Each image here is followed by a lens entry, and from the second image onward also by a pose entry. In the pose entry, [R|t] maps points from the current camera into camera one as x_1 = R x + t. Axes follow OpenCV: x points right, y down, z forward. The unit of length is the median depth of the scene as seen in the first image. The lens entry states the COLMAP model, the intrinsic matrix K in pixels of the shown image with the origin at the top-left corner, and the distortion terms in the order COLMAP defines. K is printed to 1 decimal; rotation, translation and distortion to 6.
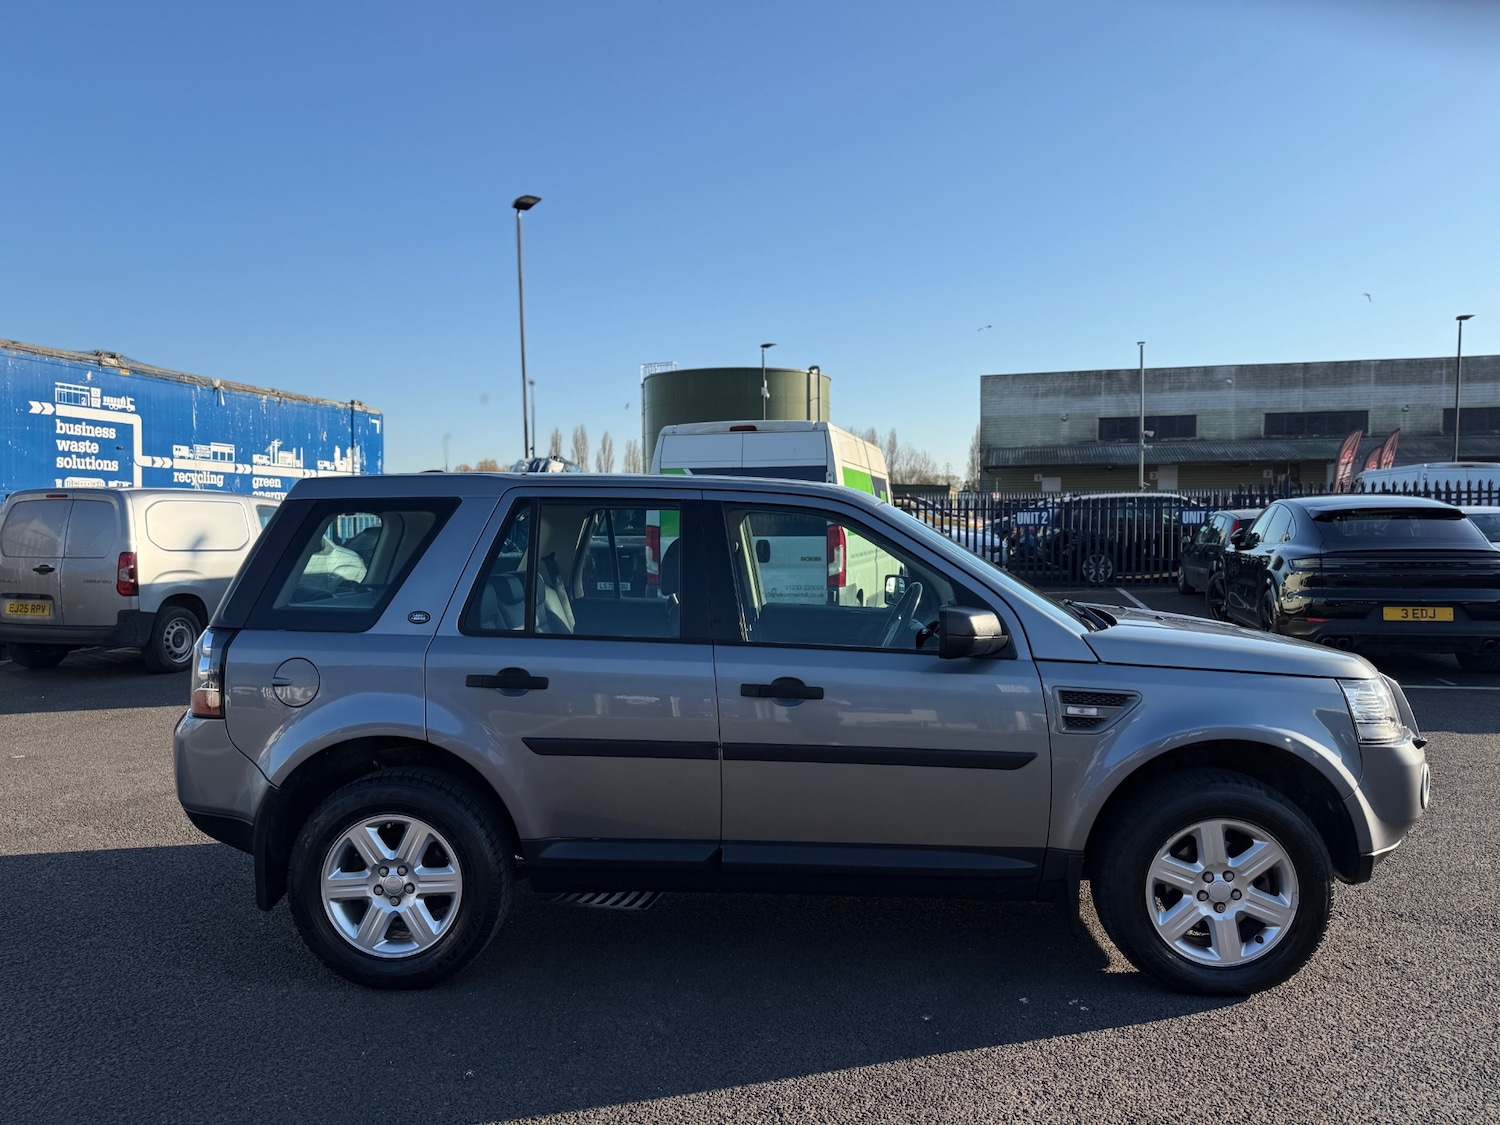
lens RADIAL K [[1075.2, 0, 739.3], [0, 1075.2, 566.3], [0, 0, 1]] dist [0.002761, -0.008817]
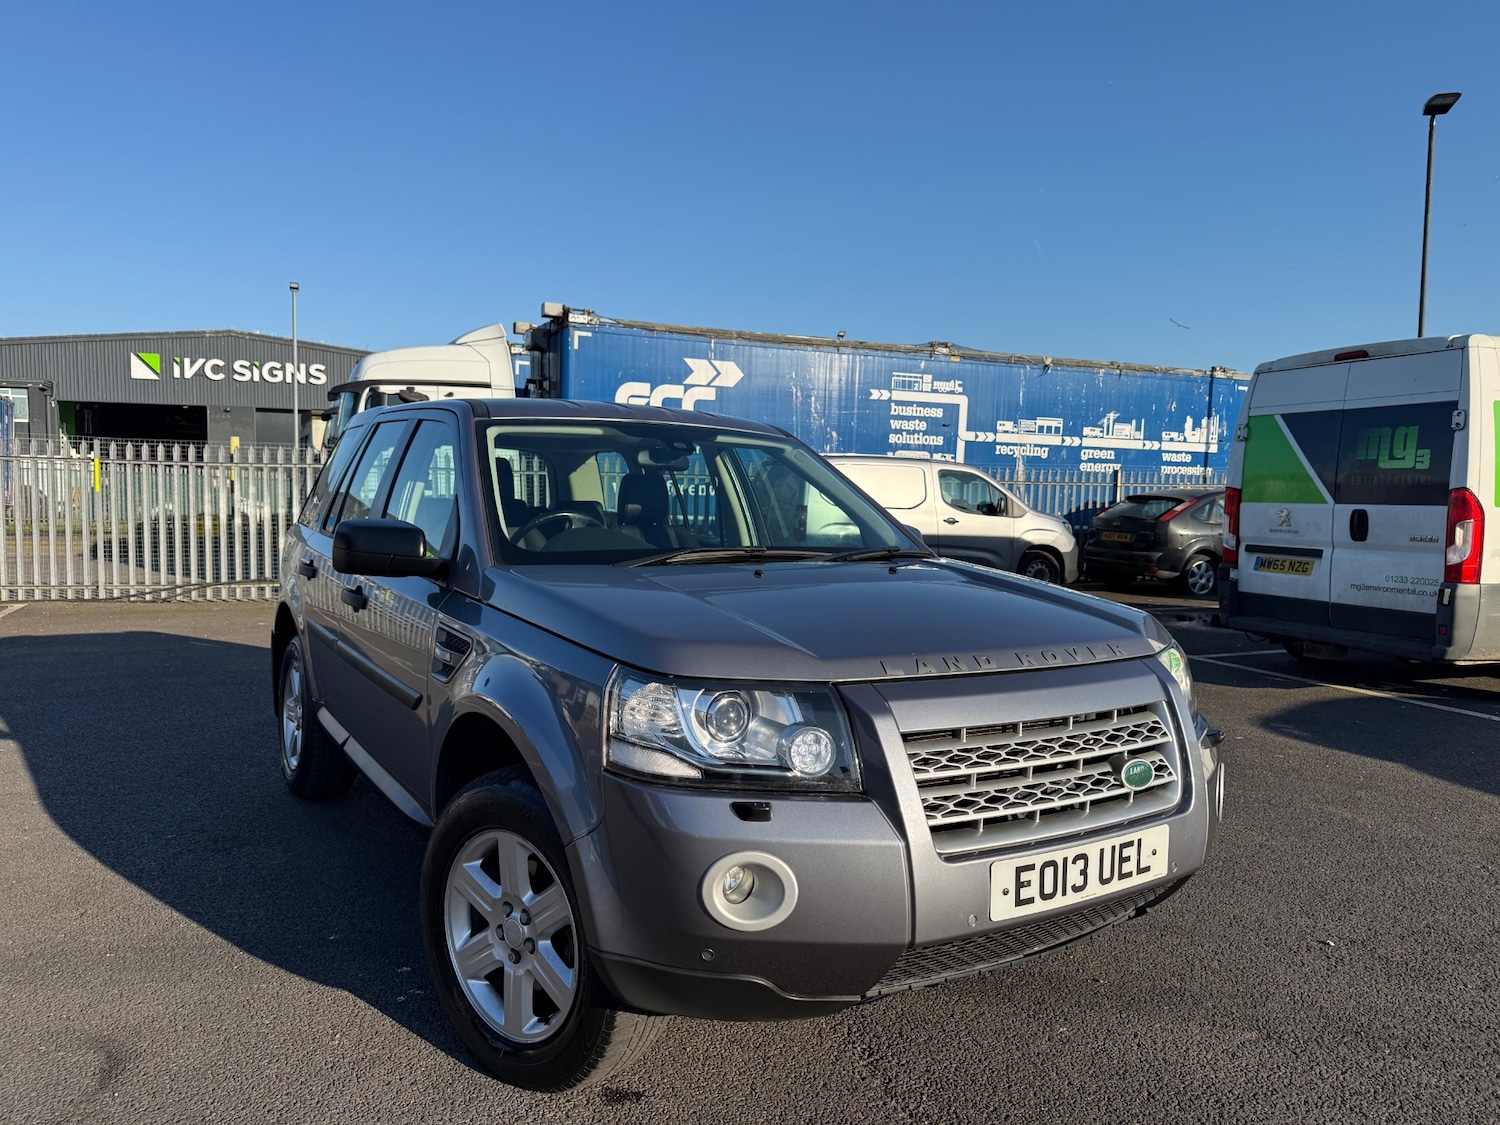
lens RADIAL K [[1075.2, 0, 726.4], [0, 1075.2, 539.5], [0, 0, 1]] dist [0.002761, -0.008817]
pose [[0.559144, 0.048639, -0.827643, 0.228171], [-0.056640, 0.998186, 0.020397, 0.002469], [0.827134, 0.035473, 0.560885, 0.143240]]
